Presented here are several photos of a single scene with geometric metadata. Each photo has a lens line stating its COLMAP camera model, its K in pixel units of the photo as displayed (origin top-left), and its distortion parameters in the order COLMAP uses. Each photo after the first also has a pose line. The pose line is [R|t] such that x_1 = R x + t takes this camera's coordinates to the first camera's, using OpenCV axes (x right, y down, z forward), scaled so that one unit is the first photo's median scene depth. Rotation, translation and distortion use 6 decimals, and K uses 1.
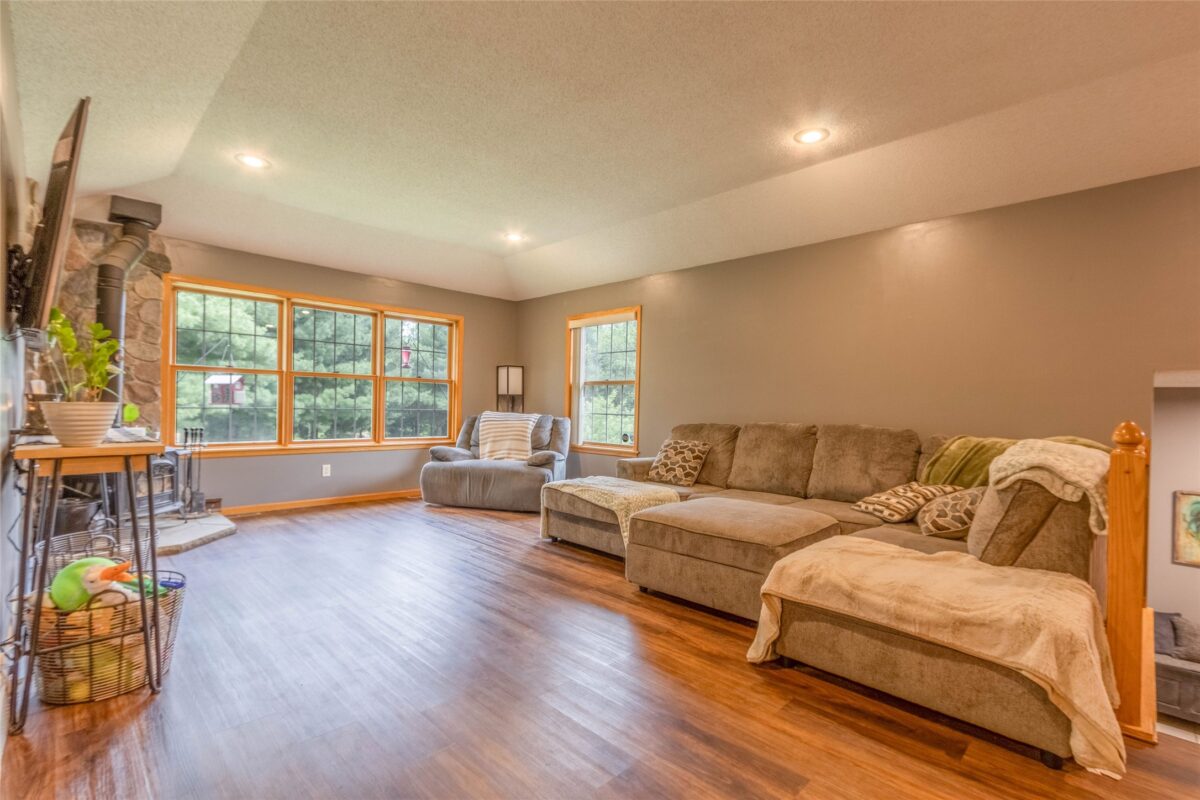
lens RADIAL K [[559.8, 0, 564.3], [0, 559.8, 410.1], [0, 0, 1]] dist [0.000399, -0.000362]
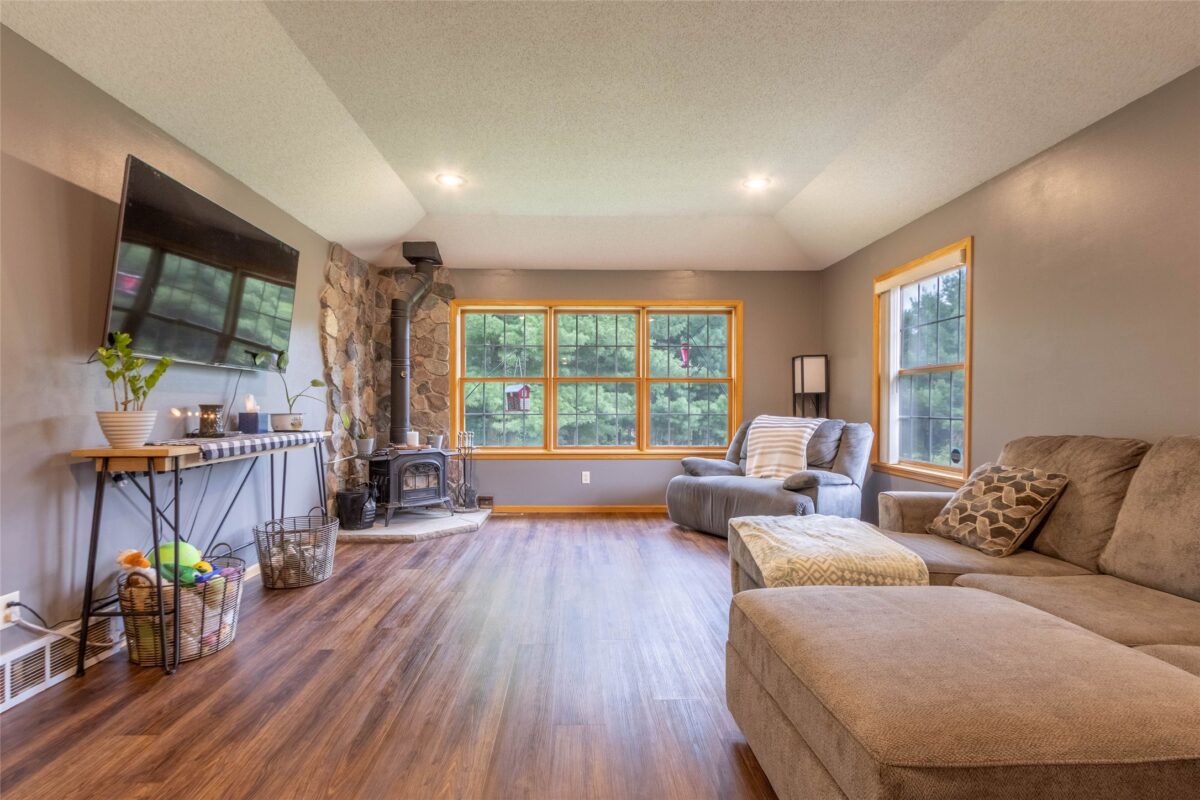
lens RADIAL K [[559.8, 0, 564.3], [0, 559.8, 410.1], [0, 0, 1]] dist [0.000399, -0.000362]
pose [[0.734472, -0.015074, -0.678472, 0.223320], [0.009015, 0.999882, -0.012456, 0.002626], [0.678579, 0.003032, 0.734521, 0.268216]]
